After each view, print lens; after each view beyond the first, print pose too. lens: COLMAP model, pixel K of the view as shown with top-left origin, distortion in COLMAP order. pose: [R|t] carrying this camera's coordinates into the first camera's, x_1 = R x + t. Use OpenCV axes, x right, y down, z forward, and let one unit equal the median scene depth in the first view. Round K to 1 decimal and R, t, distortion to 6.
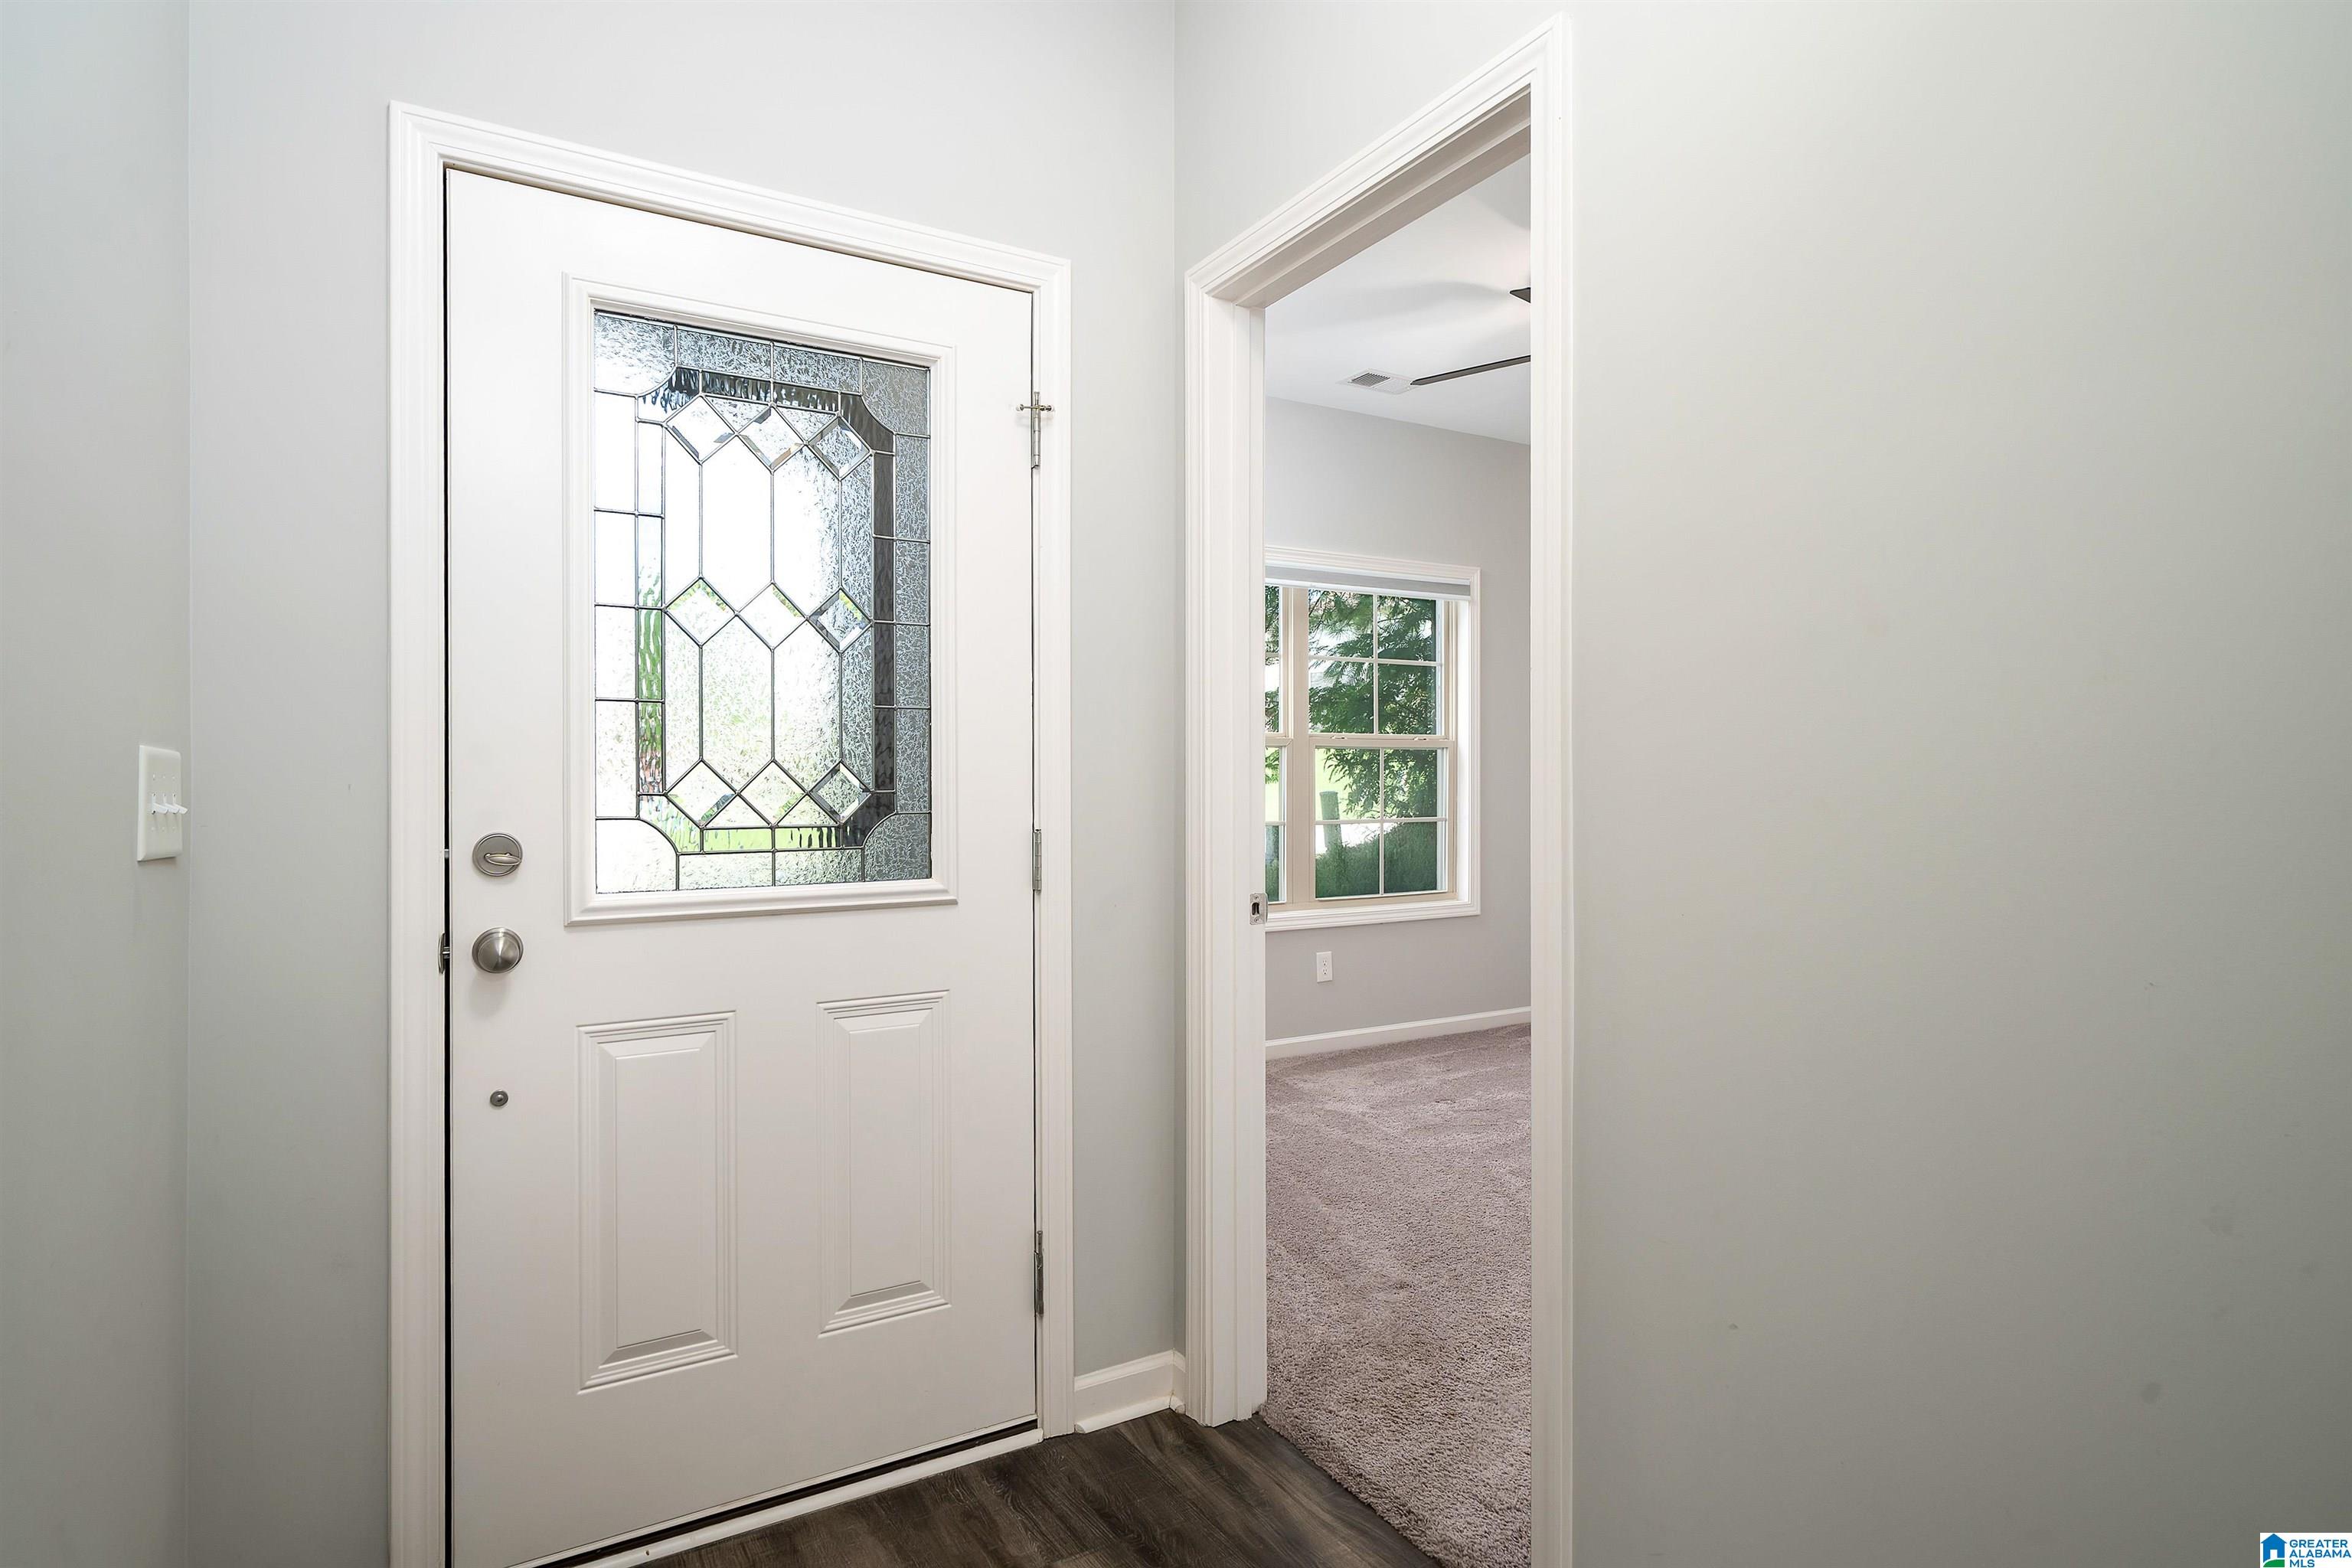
lens RADIAL K [[1146.0, 0, 1174.1], [0, 1146.0, 782.2], [0, 0, 1]] dist [0.000526, 0.000826]
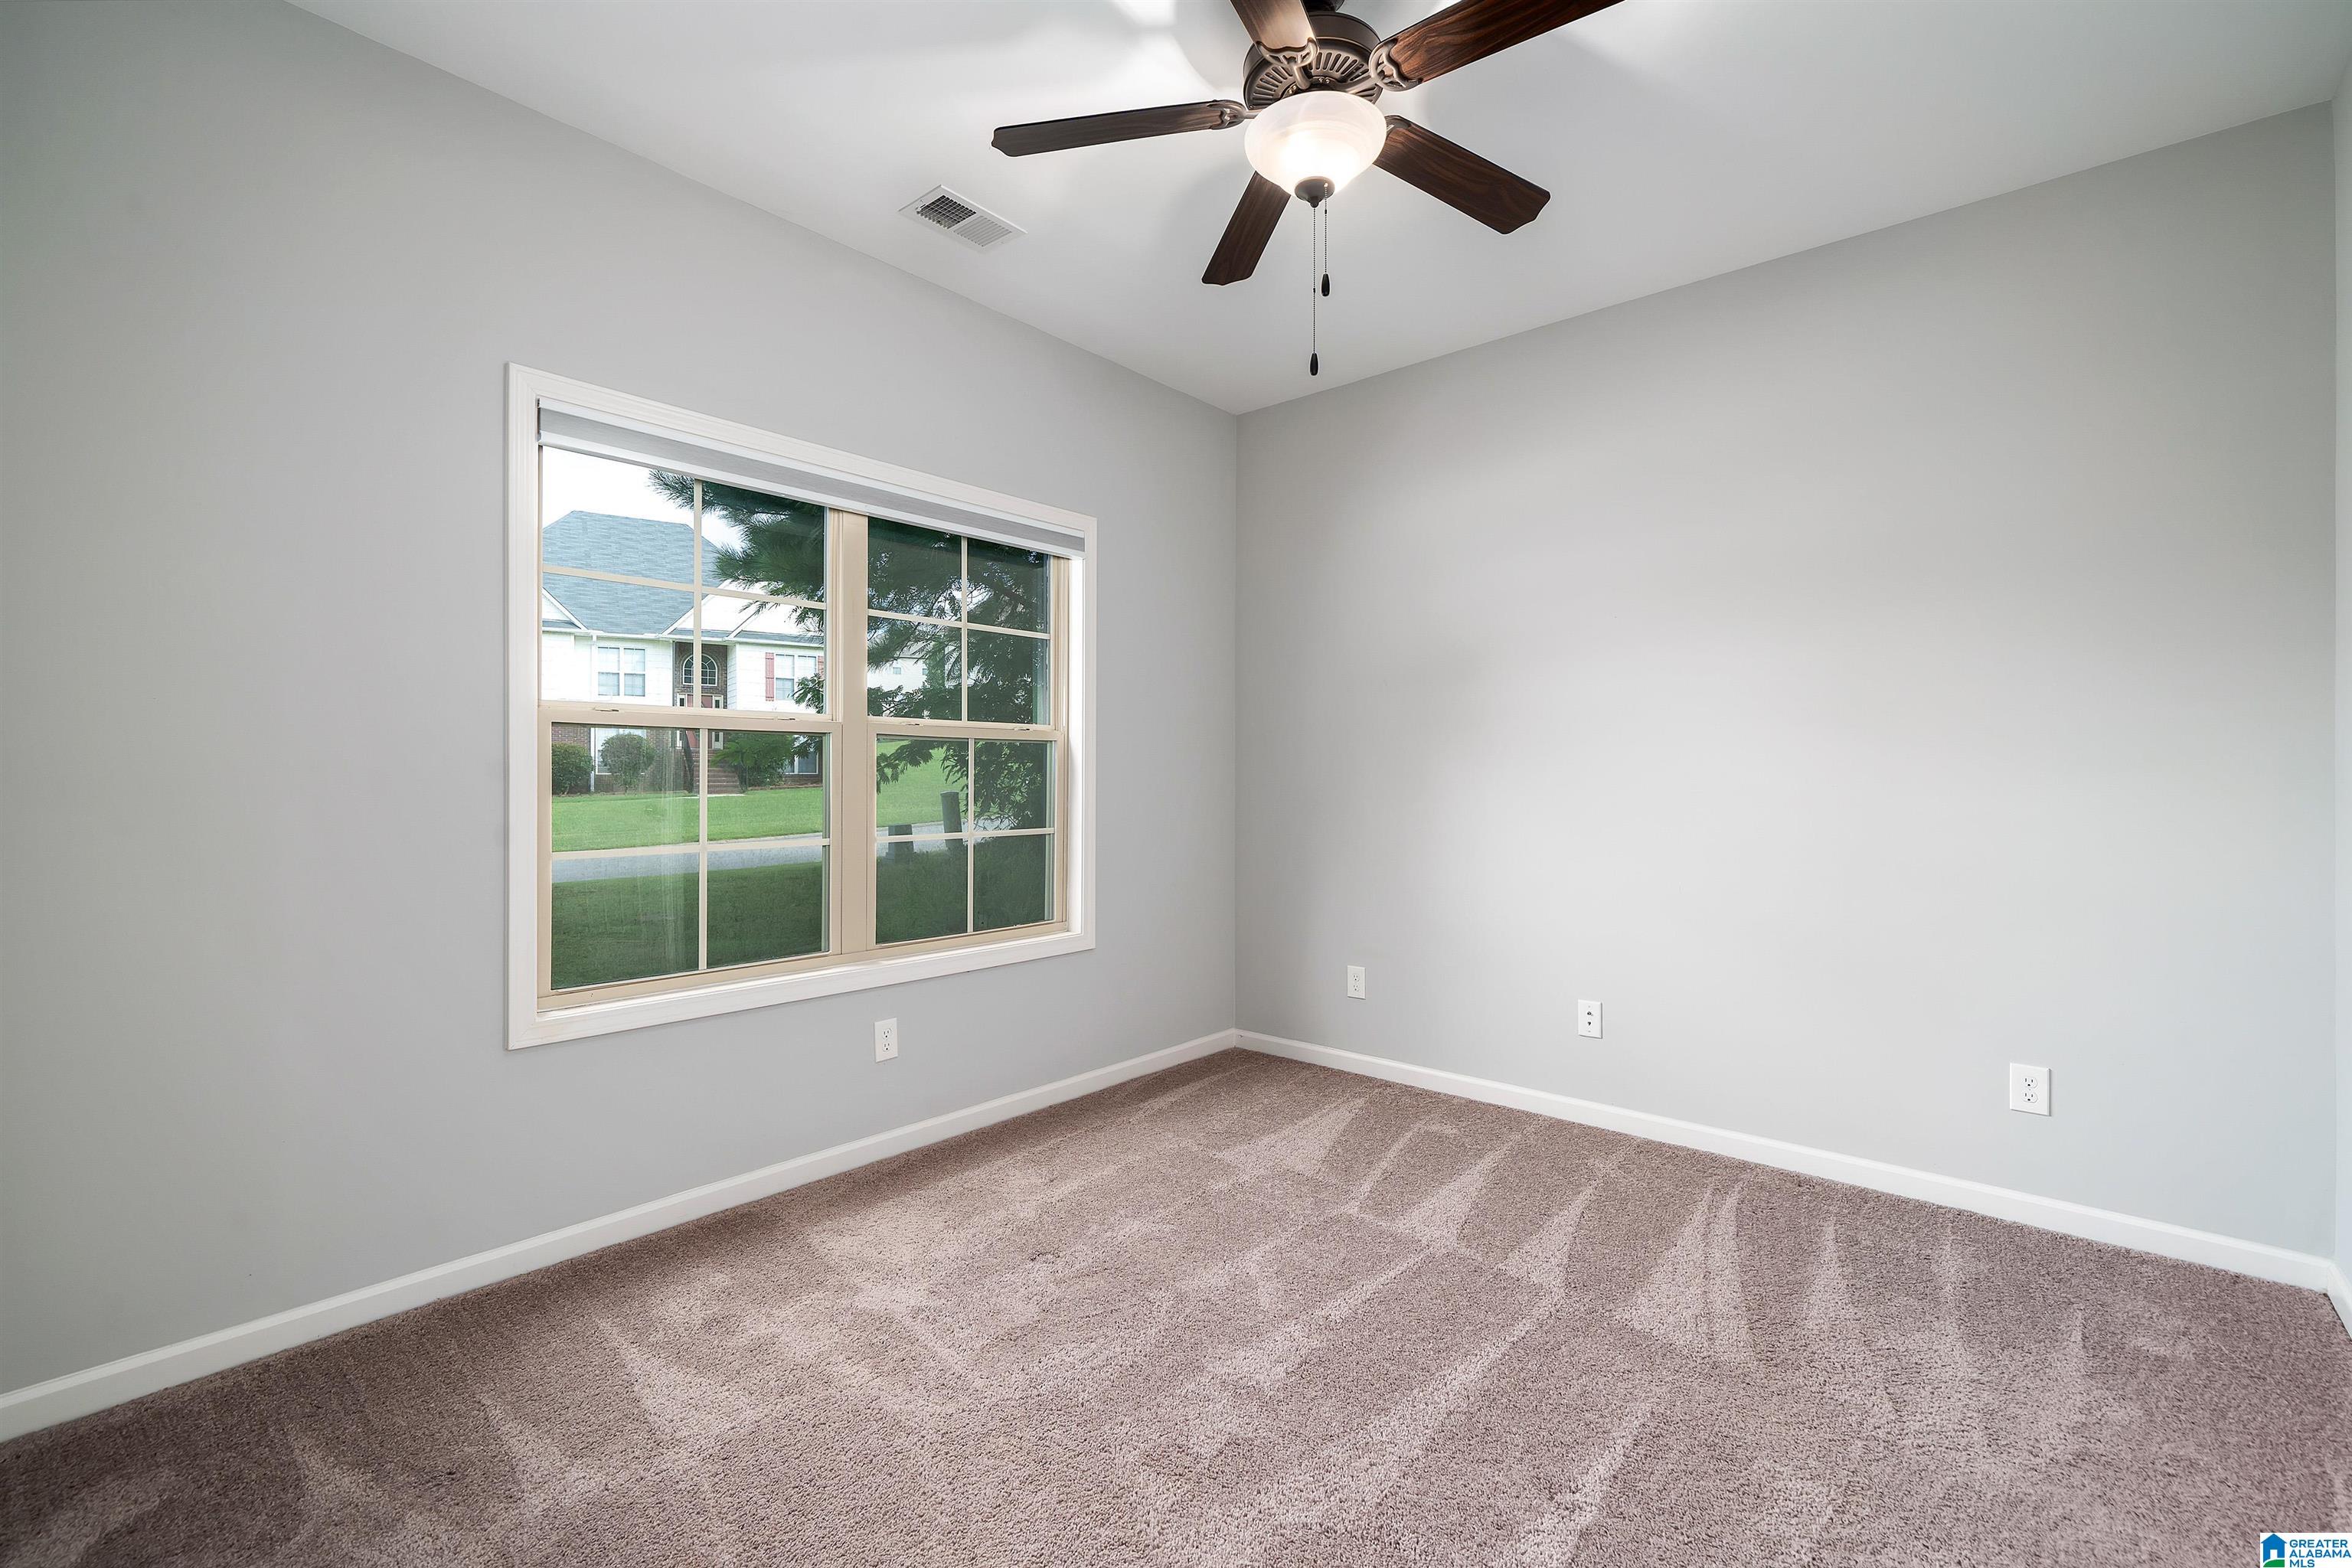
lens RADIAL K [[1021.1, 0, 1182.3], [0, 1021.1, 791.2], [0, 0, 1]] dist [-0.002922, -0.000249]
pose [[0.940801, 0.001165, 0.338958, 0.087788], [-0.004224, 0.999957, 0.008289, -0.002015], [-0.338934, -0.009230, 0.940765, 0.331323]]
